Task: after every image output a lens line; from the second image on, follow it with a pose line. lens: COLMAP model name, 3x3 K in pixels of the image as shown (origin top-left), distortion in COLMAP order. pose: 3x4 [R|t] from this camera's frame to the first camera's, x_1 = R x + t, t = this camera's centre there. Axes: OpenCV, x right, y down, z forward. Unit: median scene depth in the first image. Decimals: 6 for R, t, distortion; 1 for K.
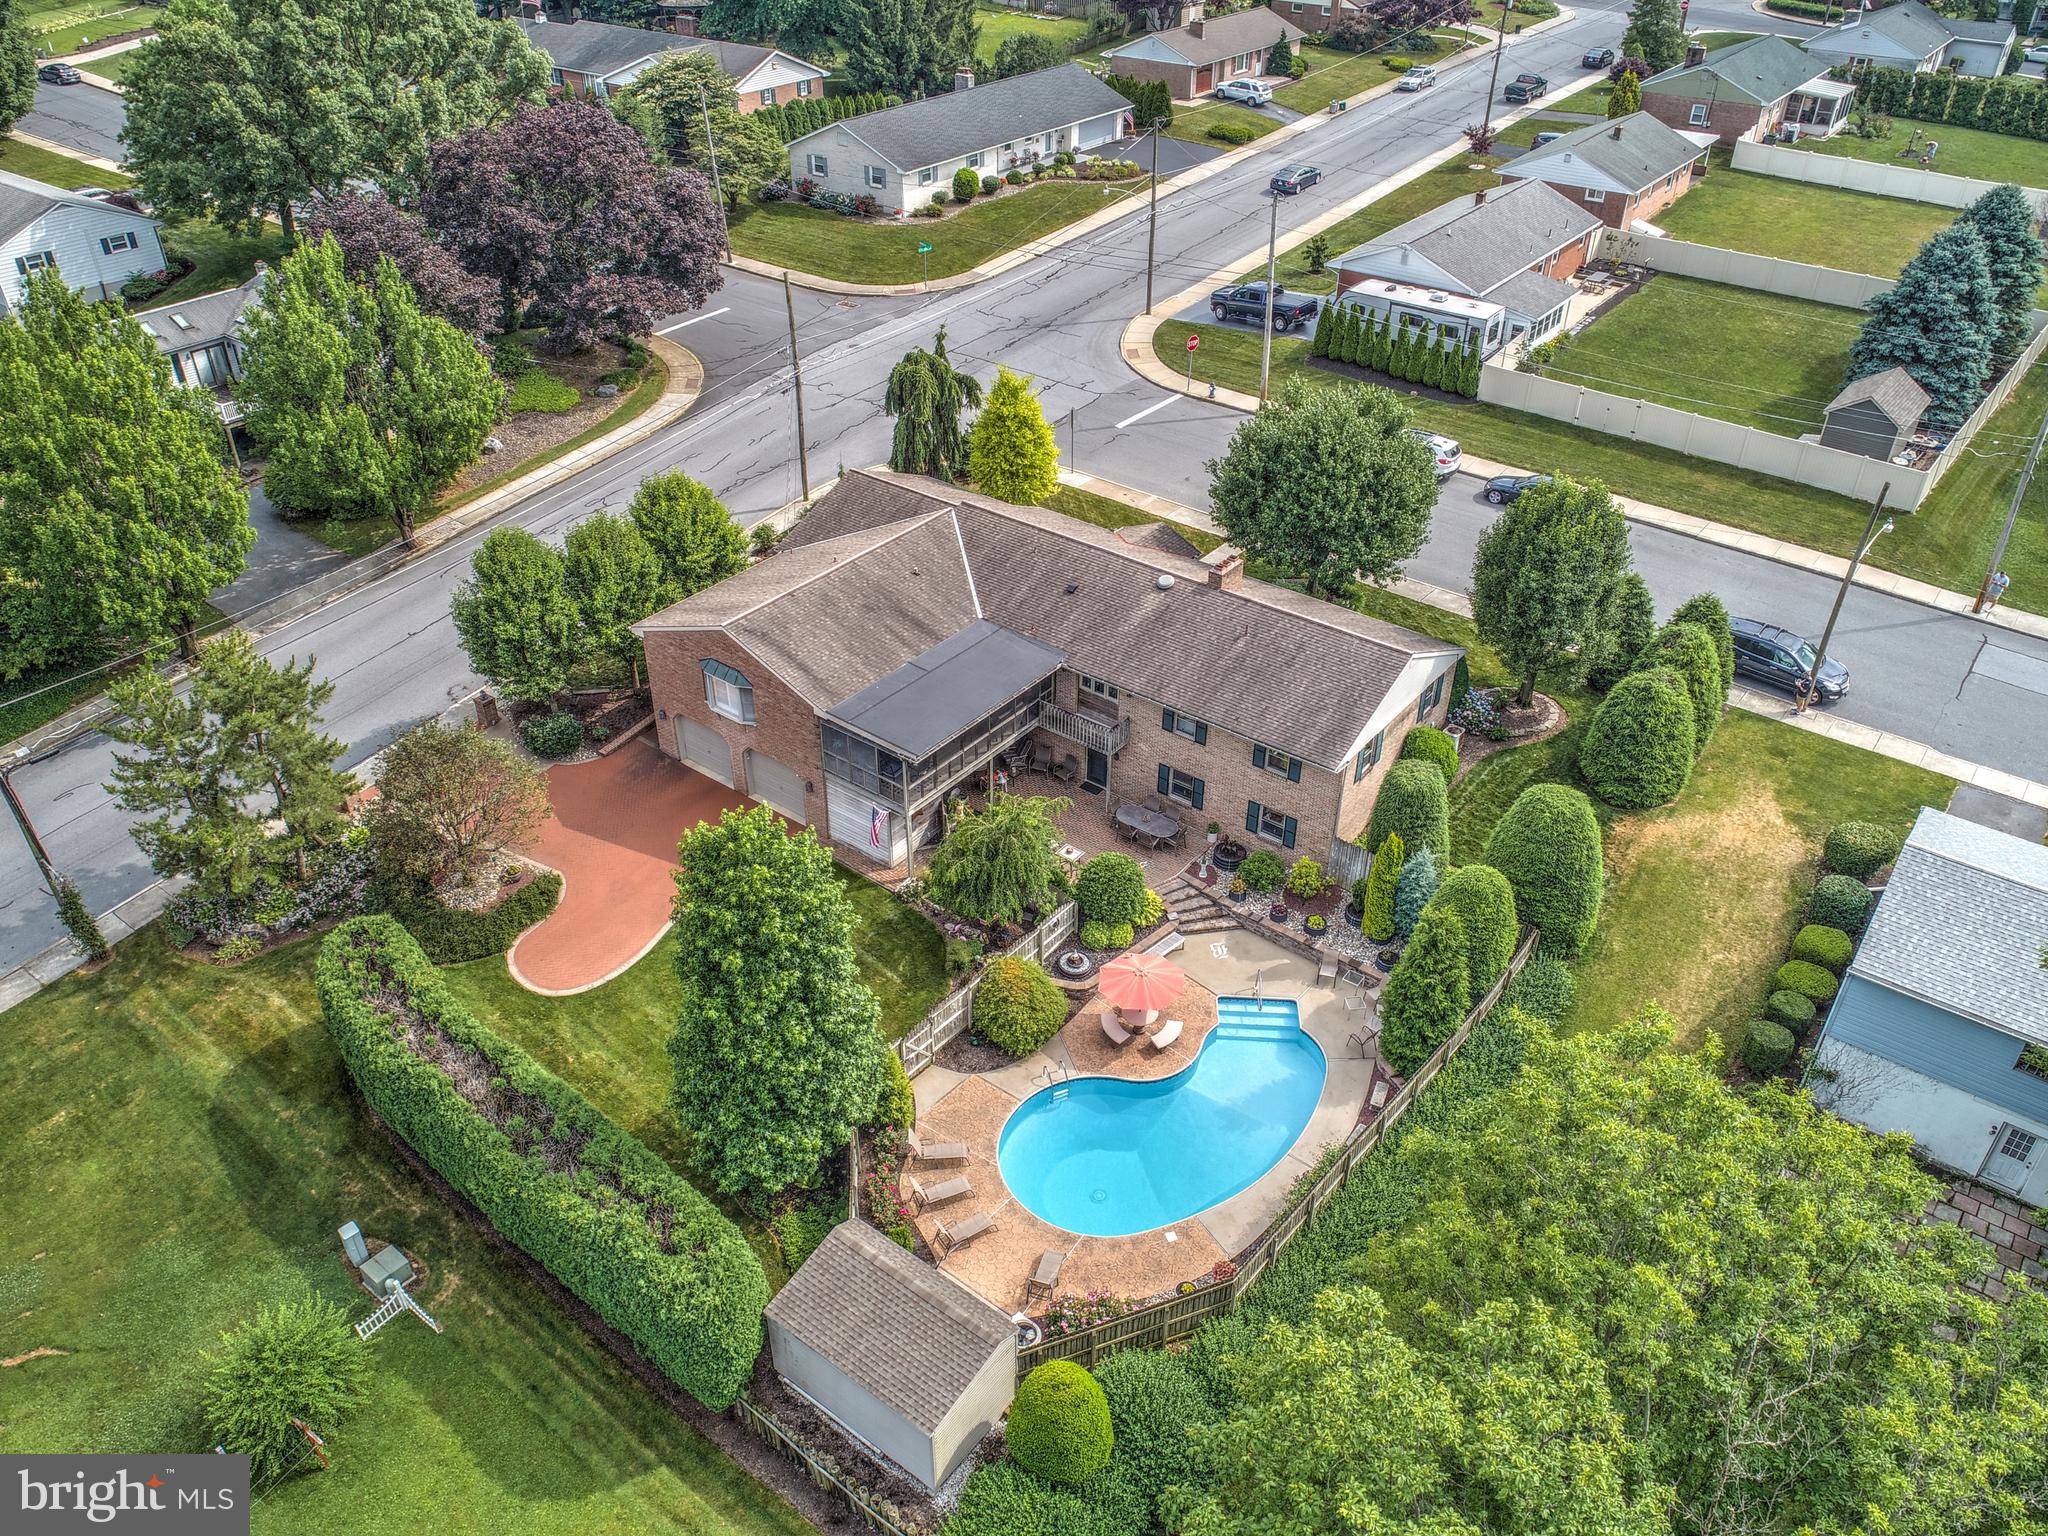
lens RADIAL K [[1554.4, 0, 1024.0], [0, 1554.4, 768.0], [0, 0, 1]] dist [-0.001785, -0.002484]
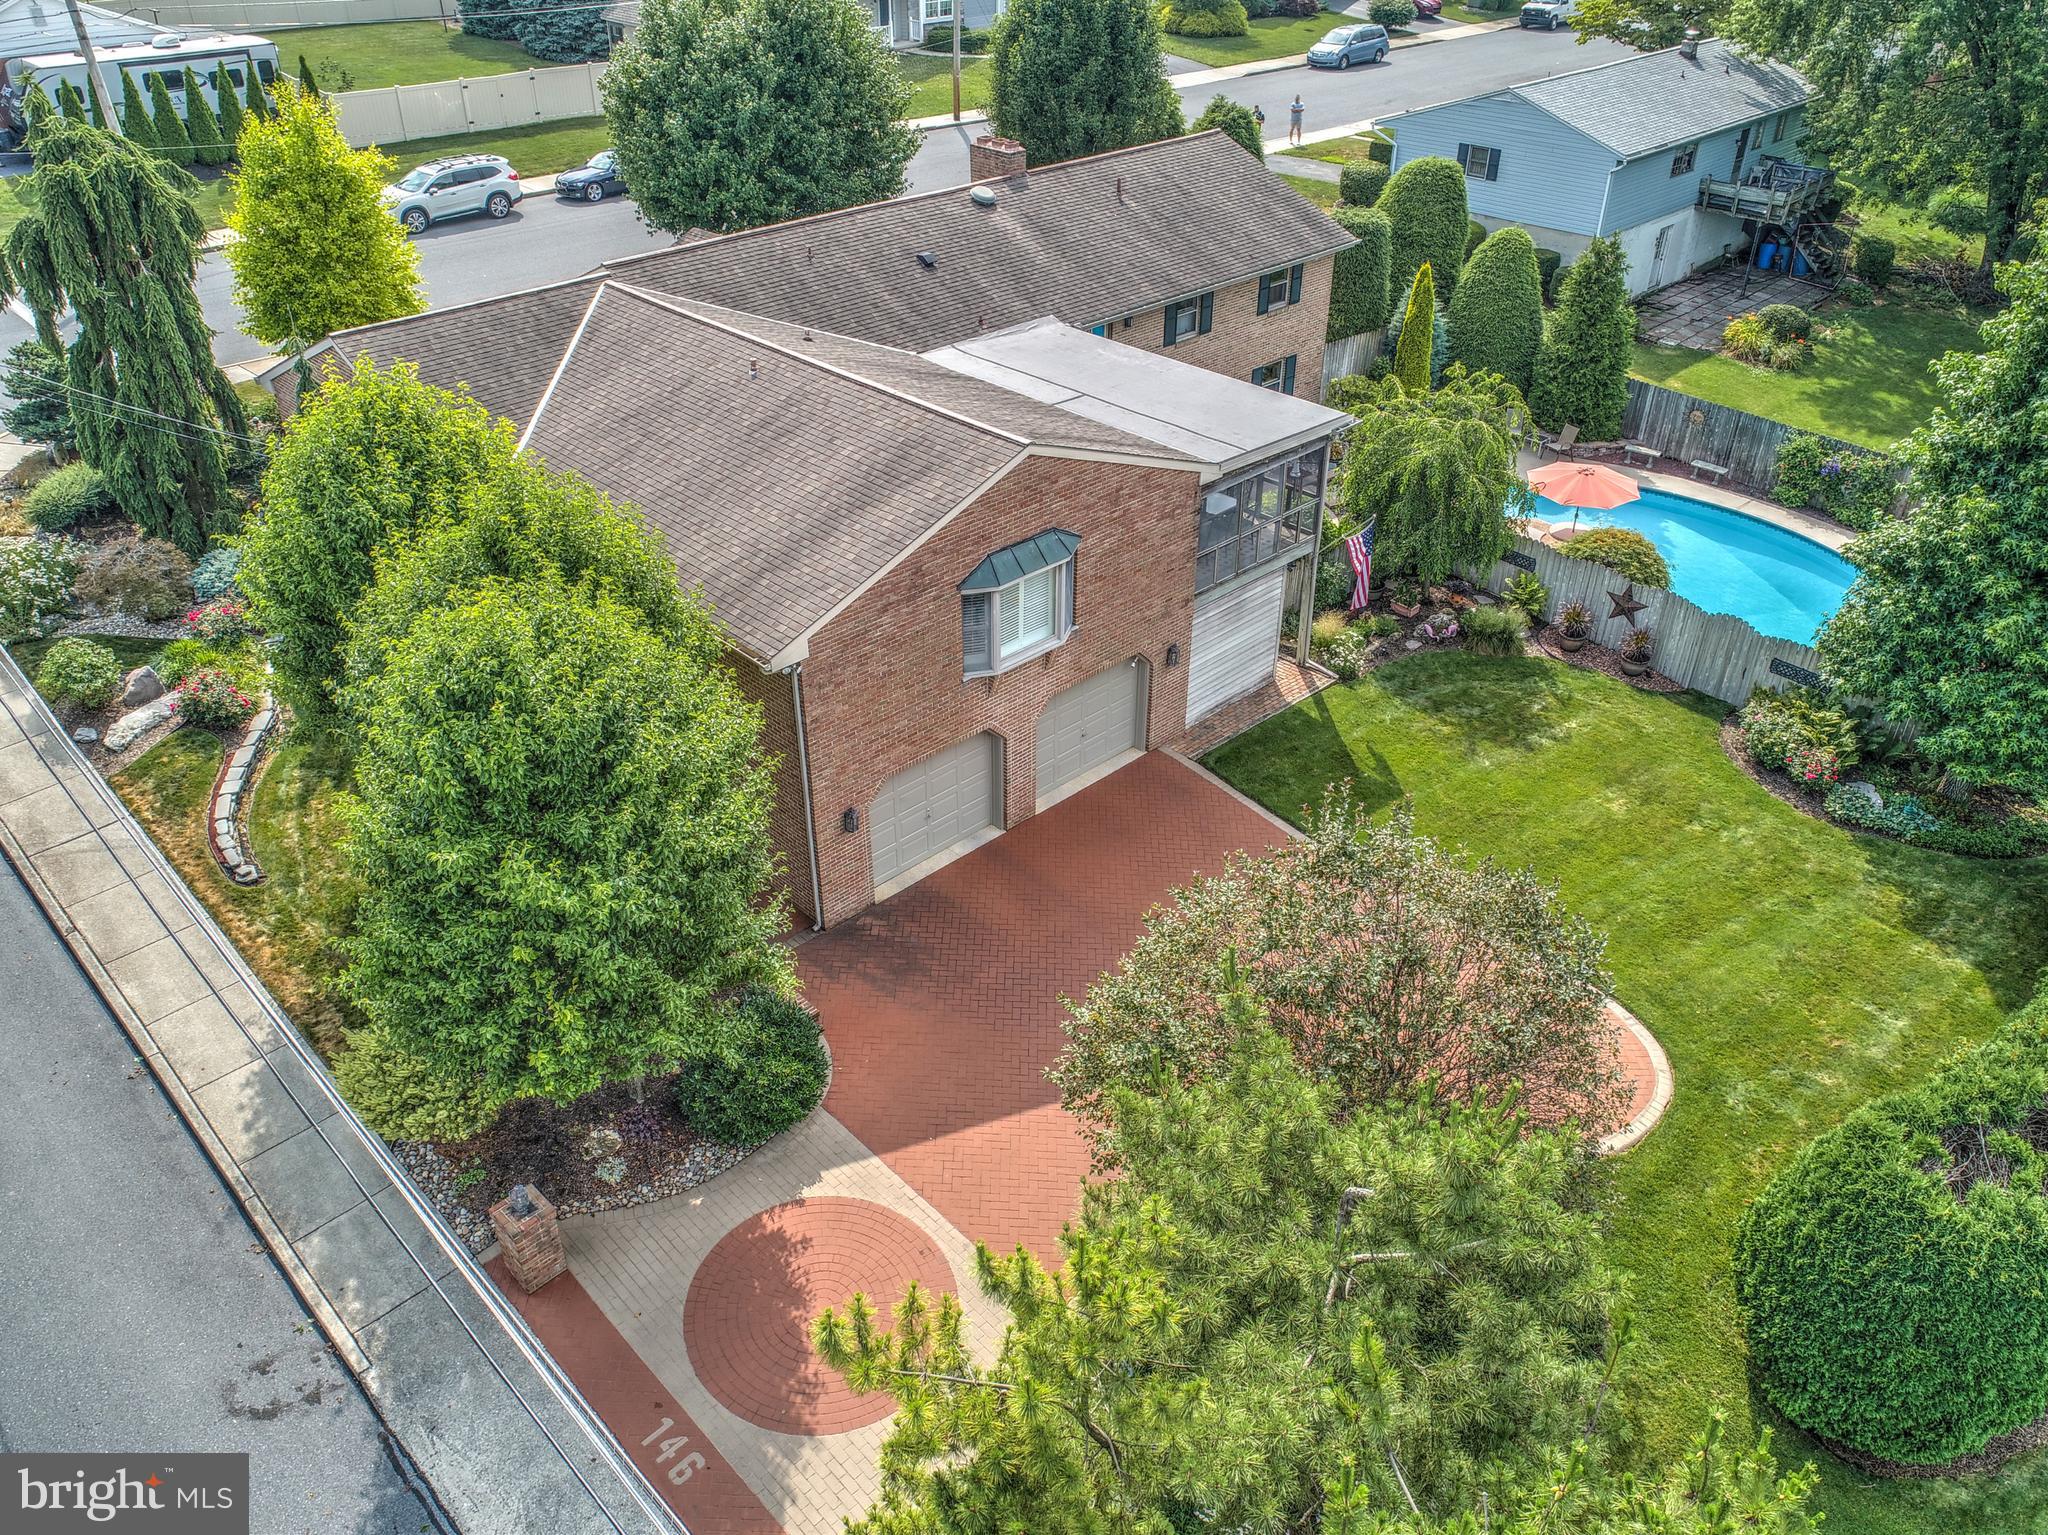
lens RADIAL K [[1554.4, 0, 1024.0], [0, 1554.4, 767.5], [0, 0, 1]] dist [-0.001785, -0.002484]
pose [[0.140651, -0.547302, 0.825032, -0.603258], [0.557958, 0.732199, 0.390599, -0.195745], [-0.817863, 0.405395, 0.408356, 0.835237]]
